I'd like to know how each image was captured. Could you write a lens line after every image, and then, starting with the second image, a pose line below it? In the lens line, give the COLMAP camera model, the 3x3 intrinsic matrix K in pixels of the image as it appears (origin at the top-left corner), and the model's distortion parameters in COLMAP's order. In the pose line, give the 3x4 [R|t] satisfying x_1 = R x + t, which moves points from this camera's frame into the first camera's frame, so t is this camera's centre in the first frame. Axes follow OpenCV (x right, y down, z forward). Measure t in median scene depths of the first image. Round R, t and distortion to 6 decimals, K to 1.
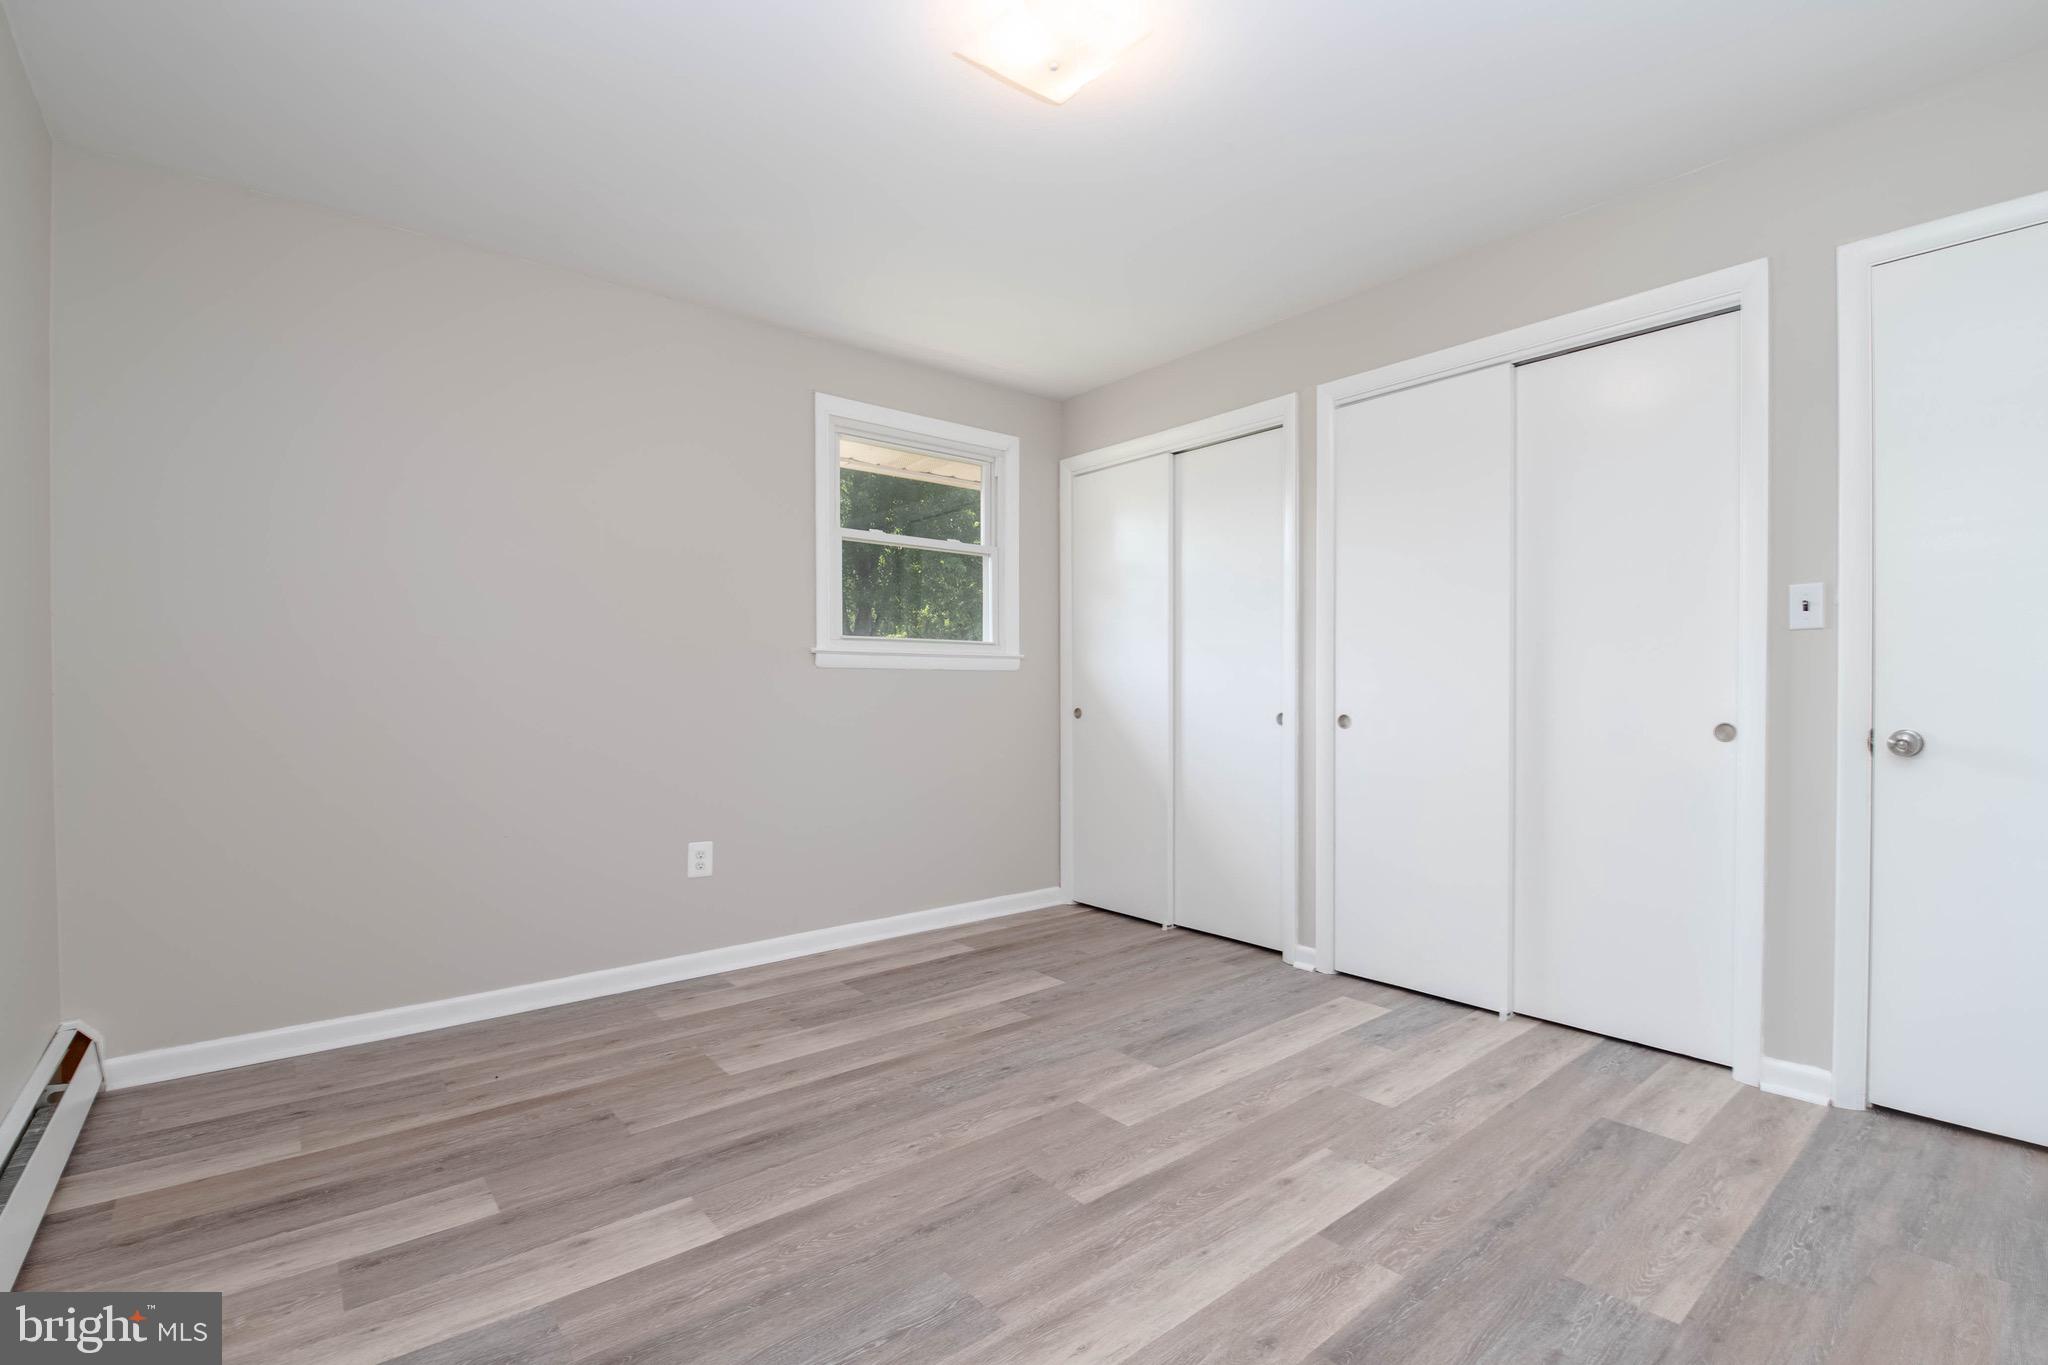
lens RADIAL K [[914.0, 0, 1024.0], [0, 914.0, 682.5], [0, 0, 1]] dist [-0.002288, -0.009231]
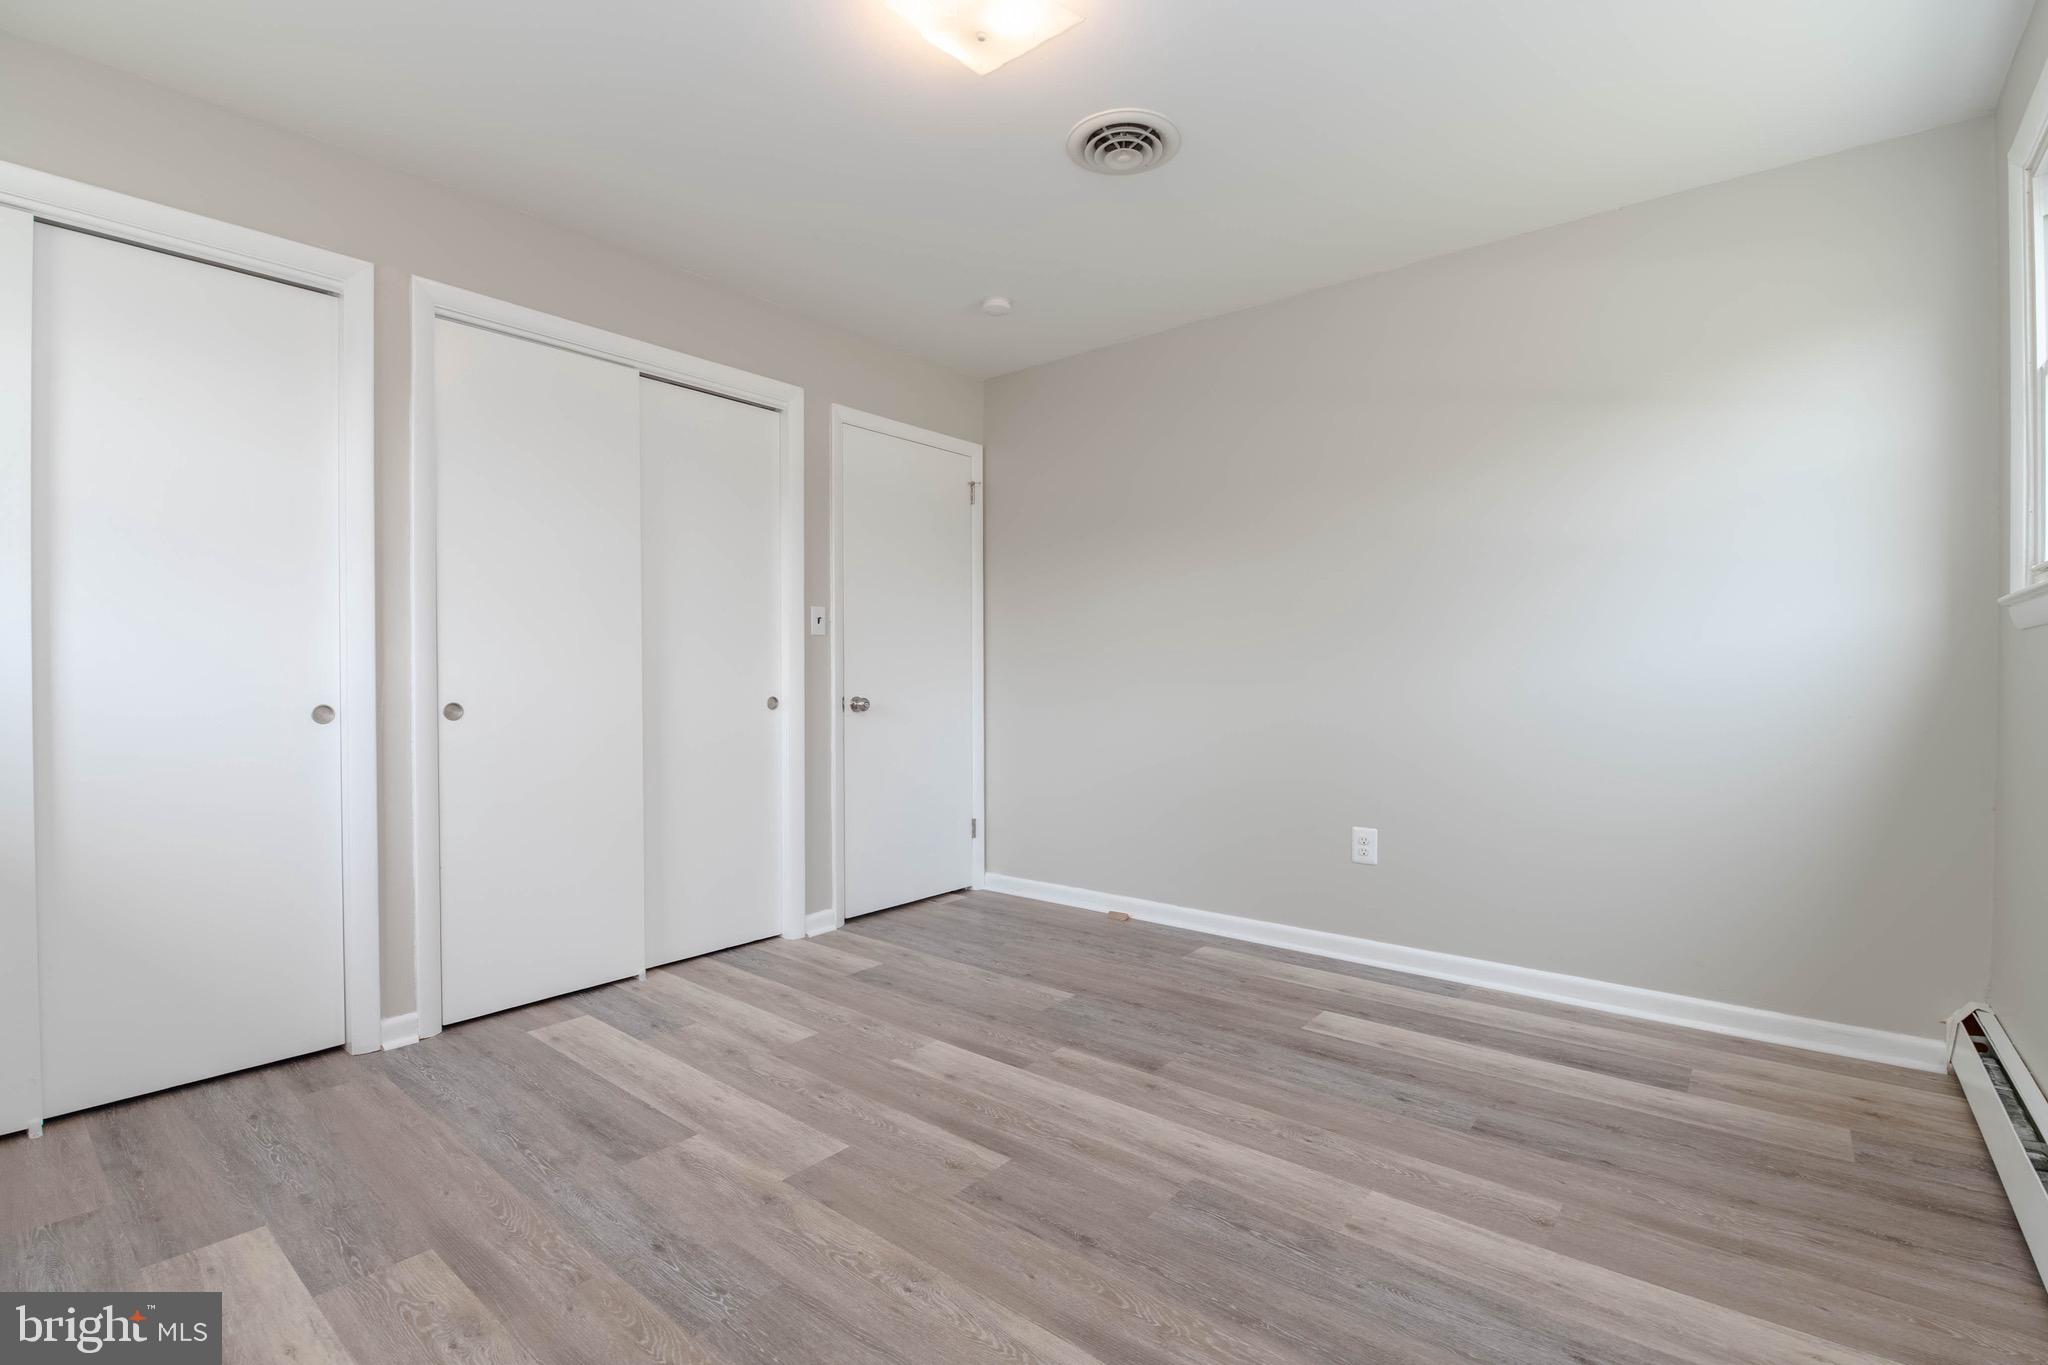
lens RADIAL K [[933.0, 0, 1027.0], [0, 933.0, 669.2], [0, 0, 1]] dist [-0.010150, -0.001201]
pose [[-0.194456, 0.008368, 0.980875, -0.786470], [-0.006860, 0.999928, -0.009891, 0.013733], [-0.980887, -0.008652, -0.194385, 0.944514]]
